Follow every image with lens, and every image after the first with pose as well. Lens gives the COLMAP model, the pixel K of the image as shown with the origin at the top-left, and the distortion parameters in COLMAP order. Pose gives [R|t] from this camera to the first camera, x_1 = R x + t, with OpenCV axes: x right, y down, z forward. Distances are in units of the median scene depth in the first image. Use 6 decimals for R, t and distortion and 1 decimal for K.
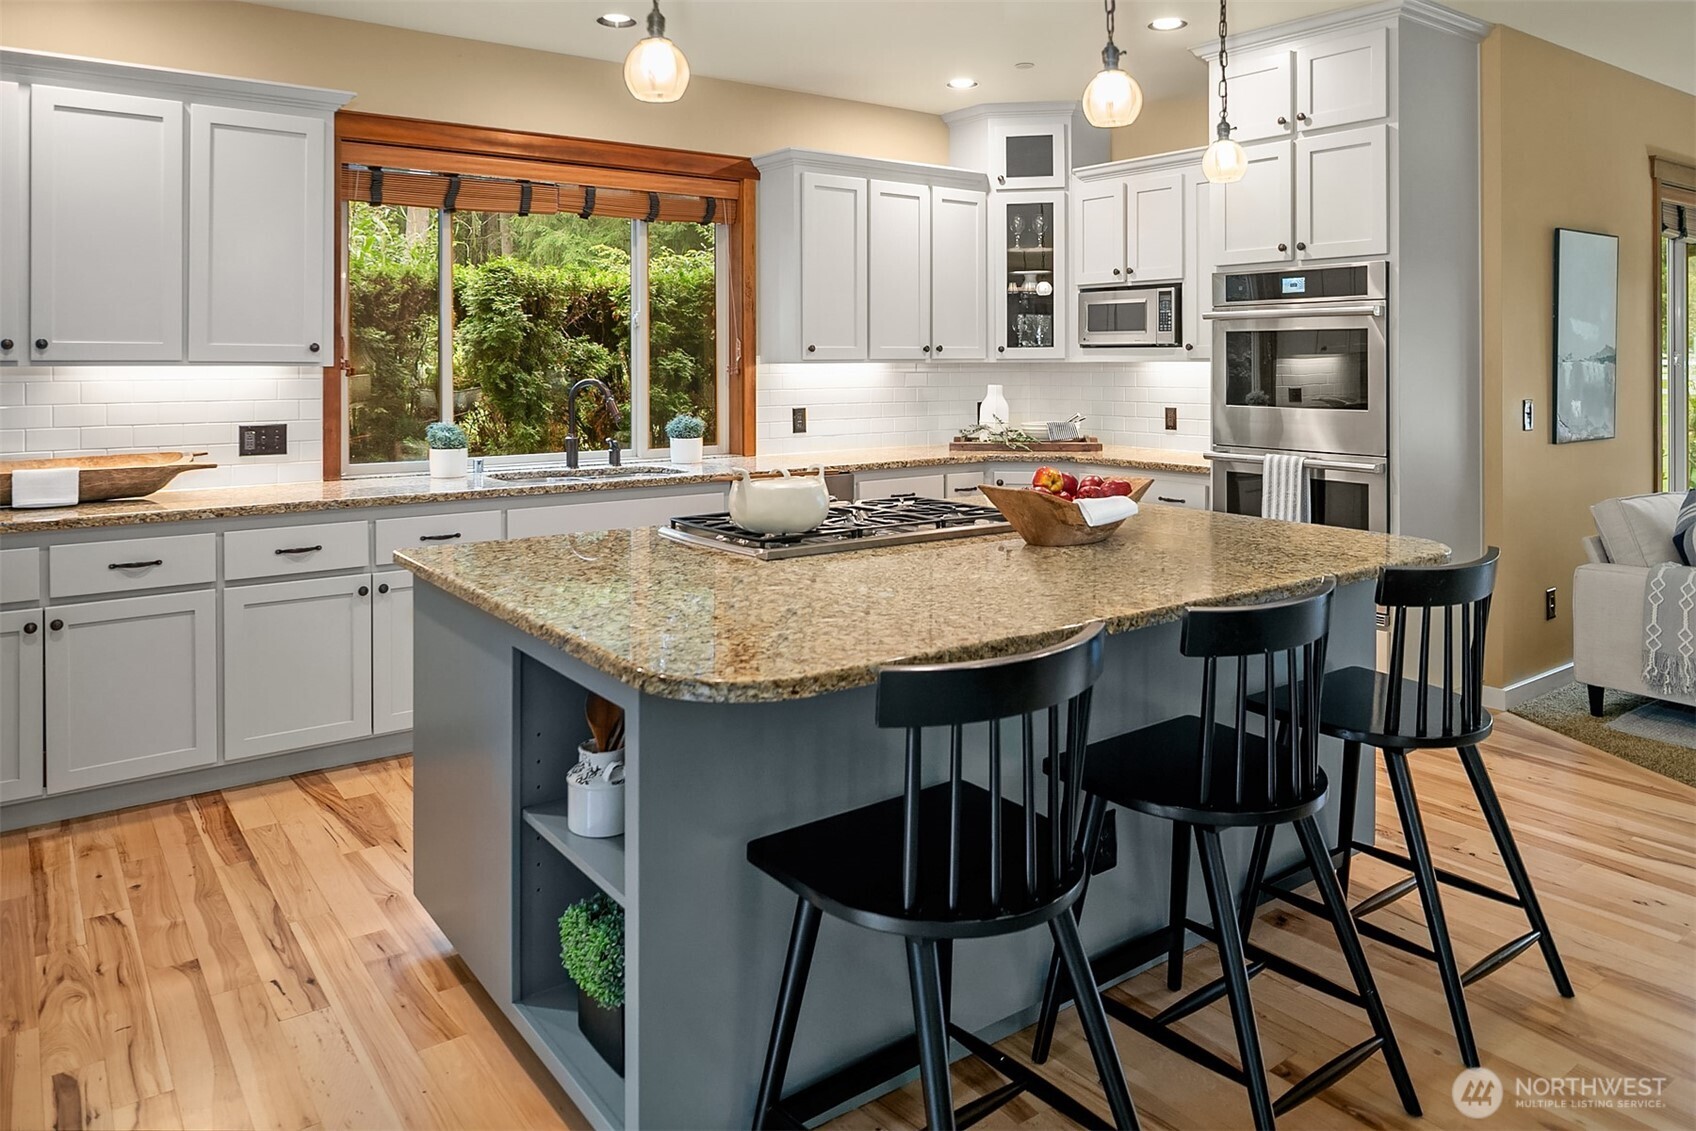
lens RADIAL K [[1157.7, 0, 842.4], [0, 1157.7, 366.3], [0, 0, 1]] dist [-0.012372, 0.006322]
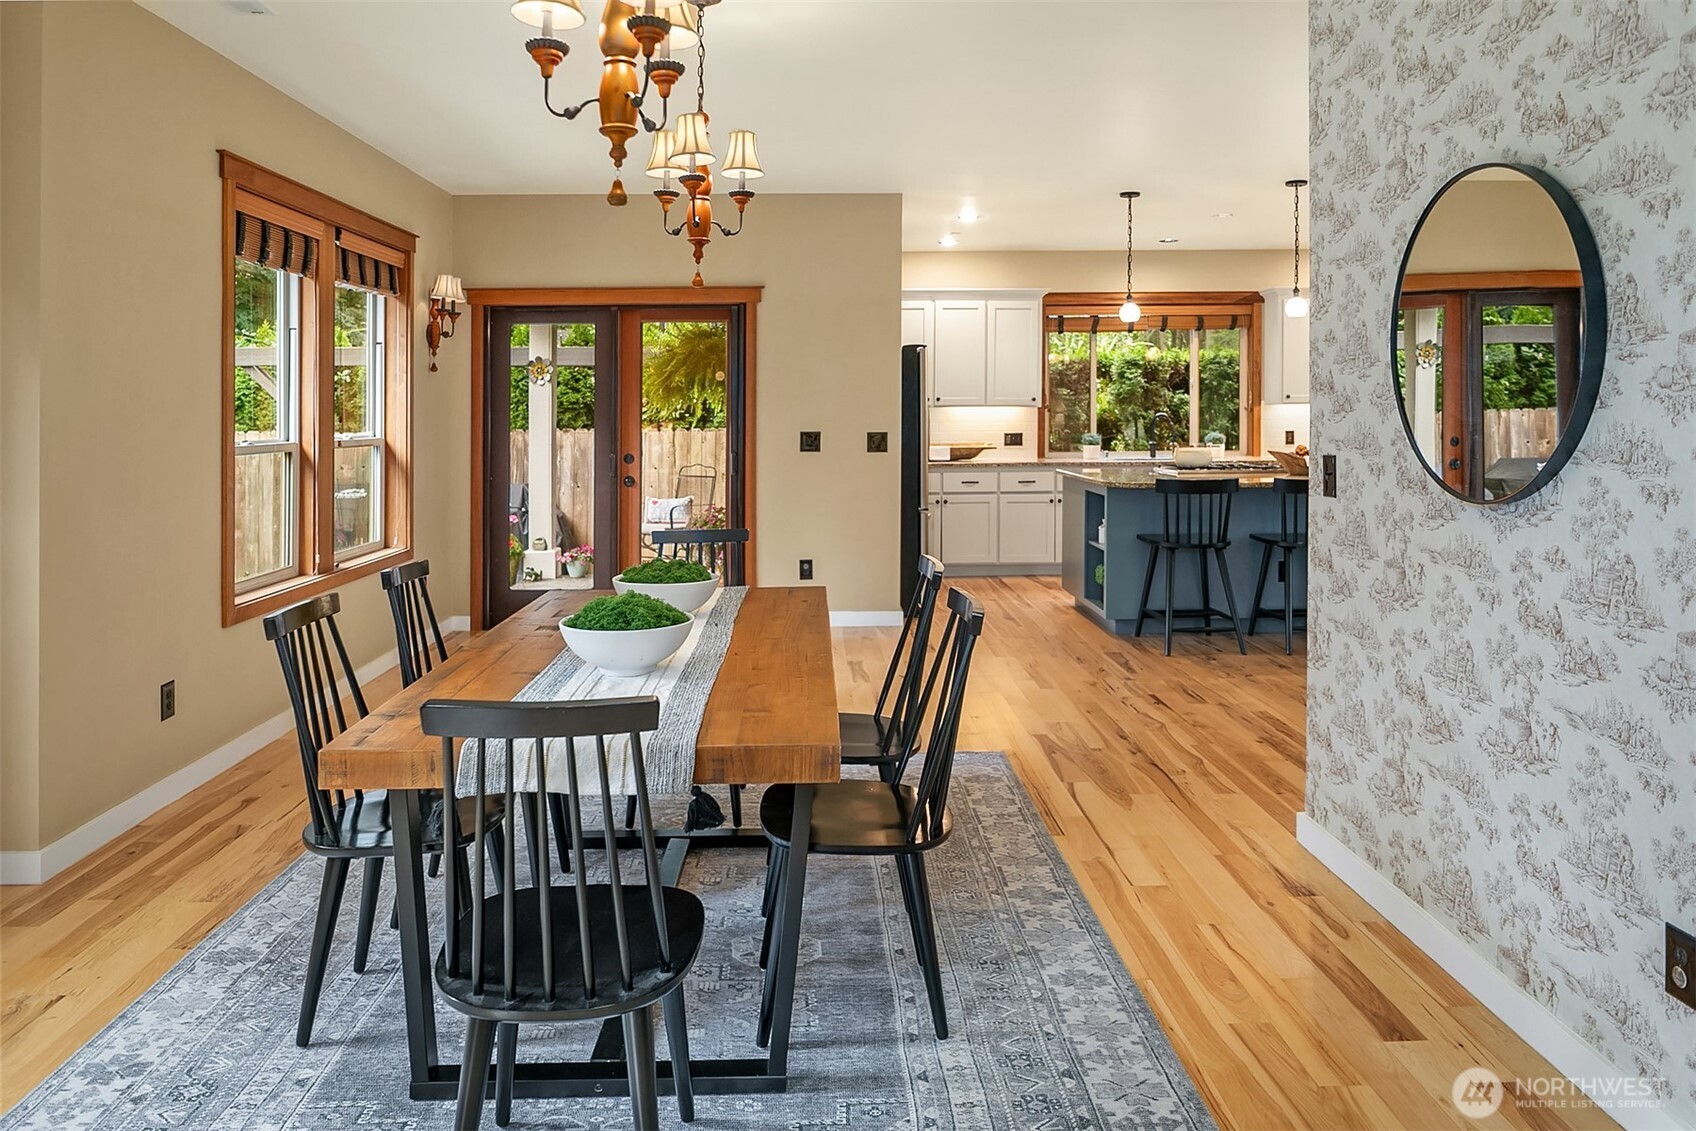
lens RADIAL K [[1157.7, 0, 842.9], [0, 1157.7, 416.4], [0, 0, 1]] dist [-0.012372, 0.006322]
pose [[0.823106, -0.000983, -0.567887, 0.466930], [0.003171, 0.999991, 0.002865, 0.009210], [0.567879, -0.004159, 0.823101, -0.965587]]
